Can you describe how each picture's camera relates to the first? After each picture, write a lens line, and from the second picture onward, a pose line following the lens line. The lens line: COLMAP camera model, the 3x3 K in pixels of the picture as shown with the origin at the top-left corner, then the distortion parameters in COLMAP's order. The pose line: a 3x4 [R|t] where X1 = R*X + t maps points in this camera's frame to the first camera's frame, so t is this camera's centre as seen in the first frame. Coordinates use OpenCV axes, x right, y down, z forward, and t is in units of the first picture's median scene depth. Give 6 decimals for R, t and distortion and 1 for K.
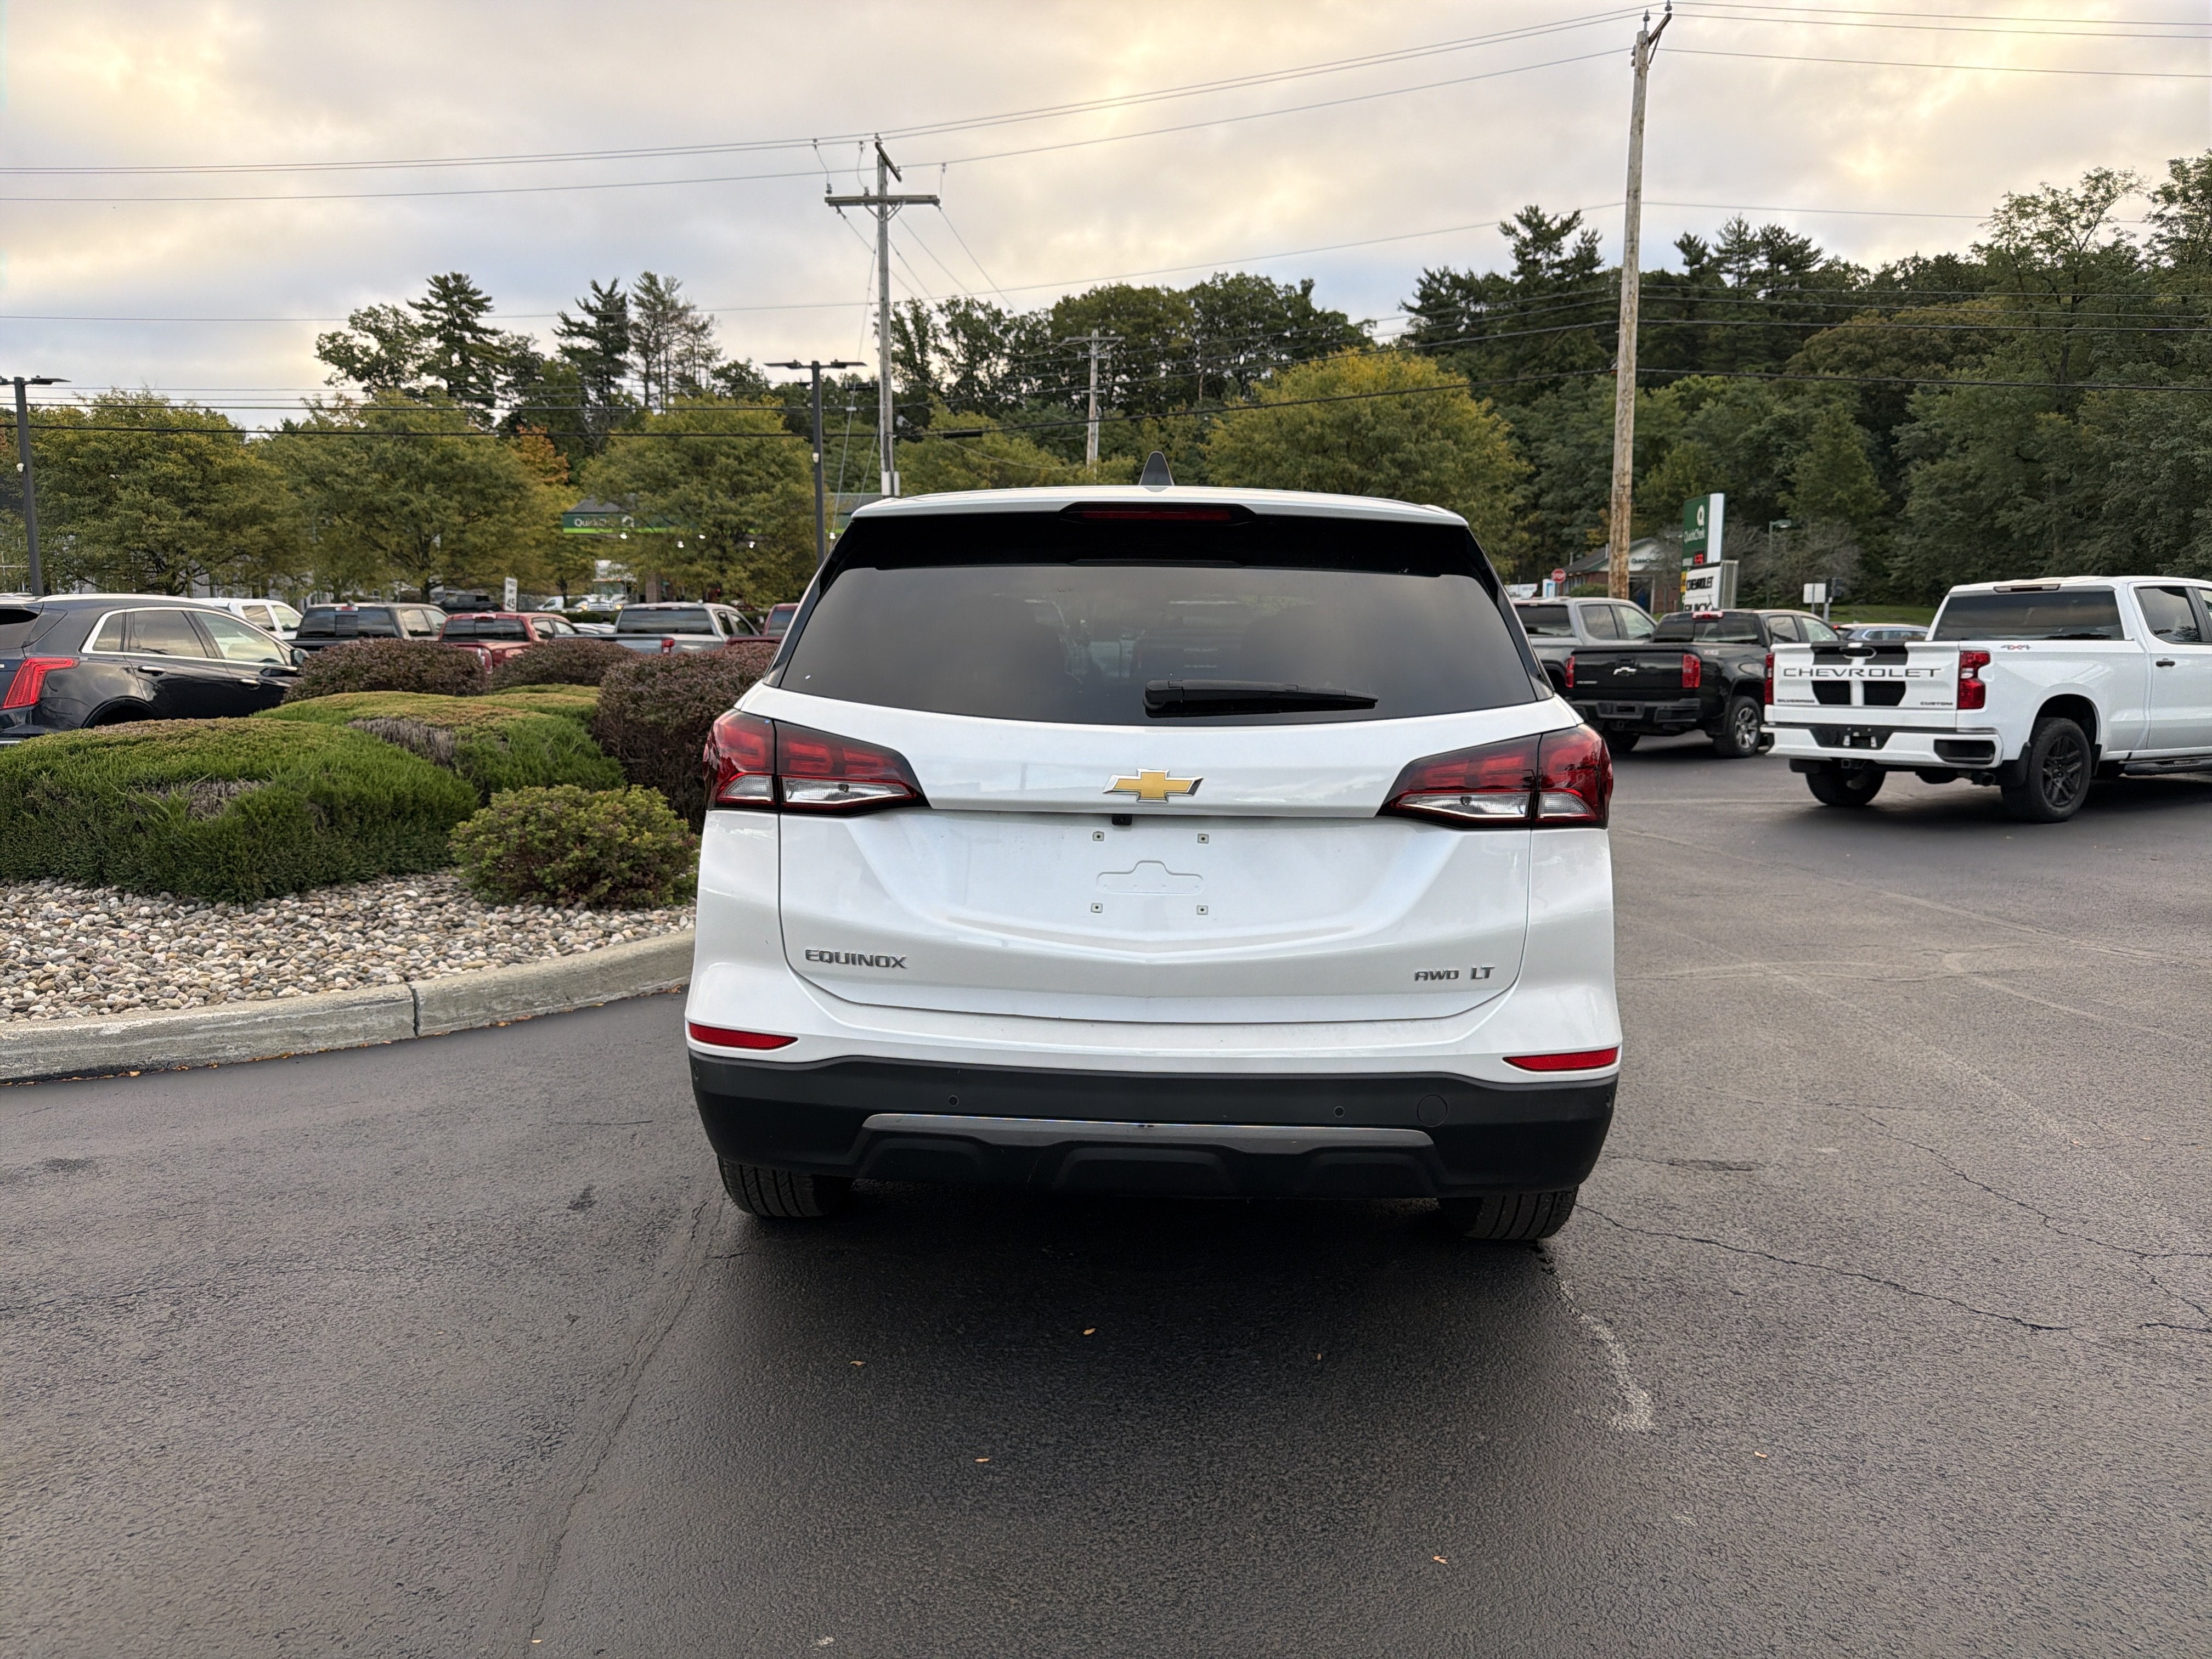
lens RADIAL K [[1580.1, 0, 1082.6], [0, 1580.1, 845.5], [0, 0, 1]] dist [0.021133, -0.034562]
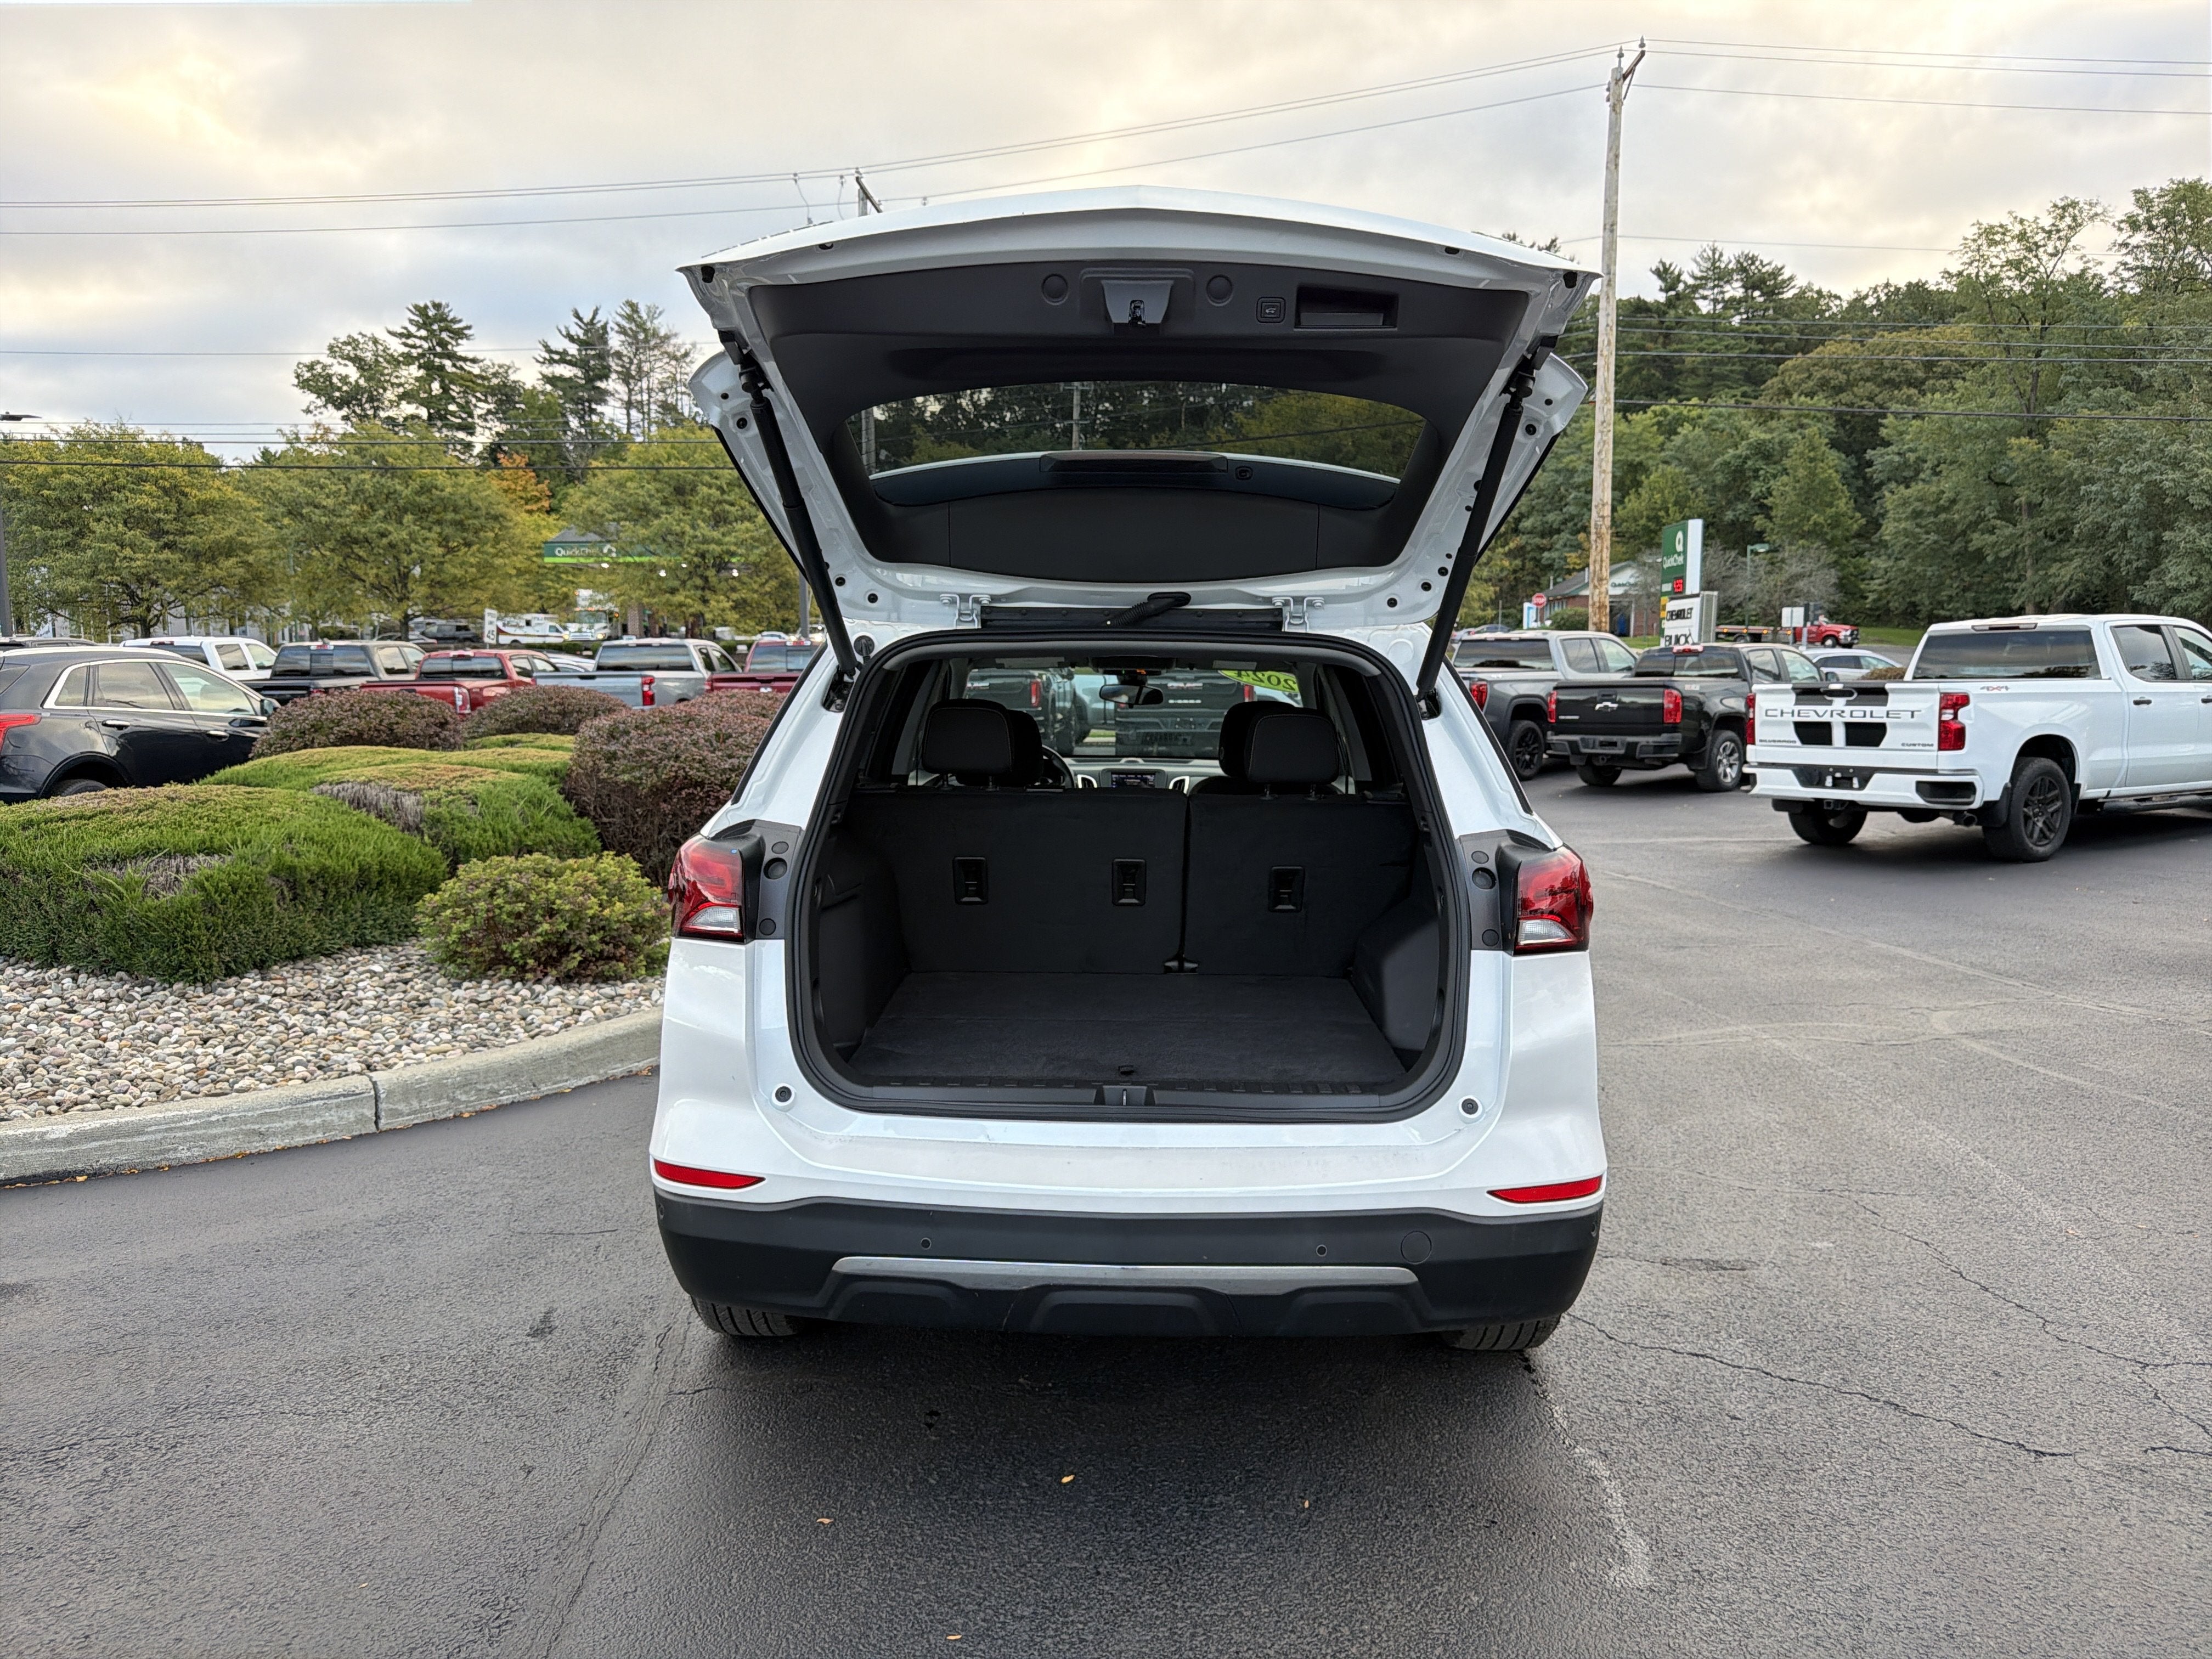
lens RADIAL K [[1580.1, 0, 1098.1], [0, 1580.1, 849.5], [0, 0, 1]] dist [0.021133, -0.034562]
pose [[0.999802, -0.008028, 0.018218, 0.000382], [0.008253, 0.999890, -0.012345, -0.002814], [-0.018117, 0.012492, 0.999758, 0.001503]]
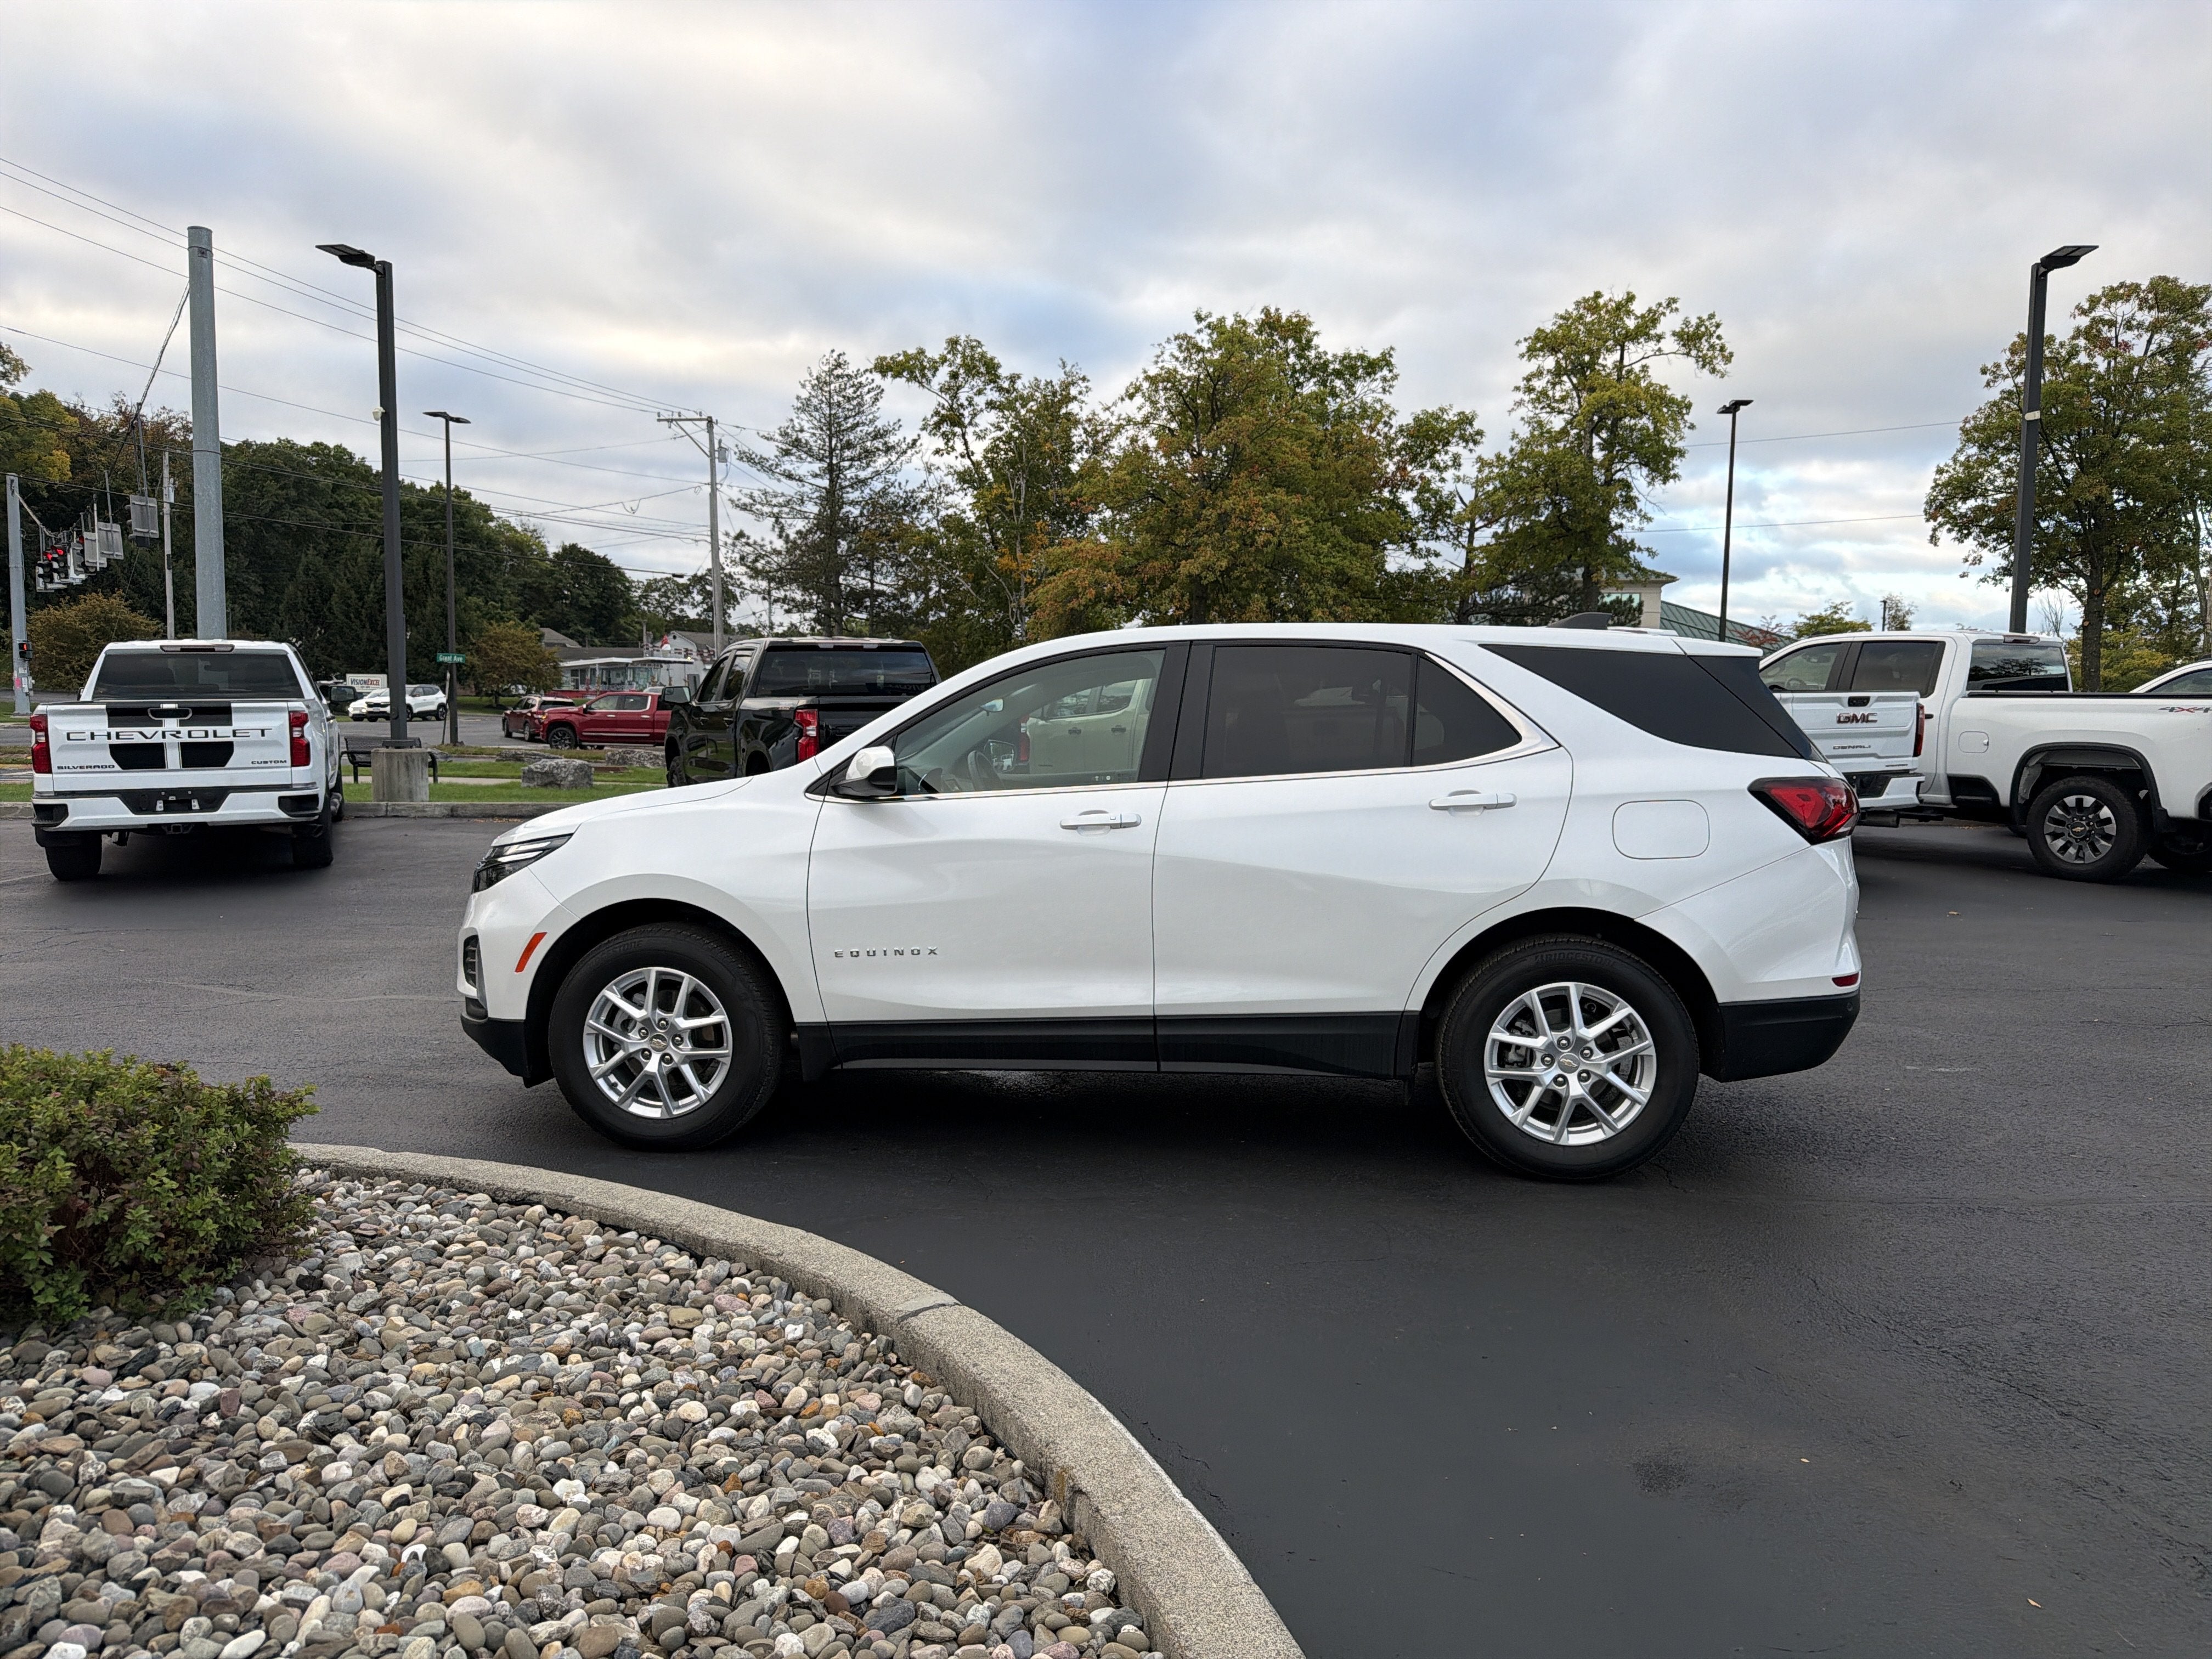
lens RADIAL K [[1580.1, 0, 1095.6], [0, 1580.1, 820.6], [0, 0, 1]] dist [0.021133, -0.034562]
pose [[0.067201, -0.075451, 0.994882, -0.080016], [0.117356, 0.990813, 0.067216, -0.010871], [-0.990814, 0.112238, 0.075438, 0.074345]]
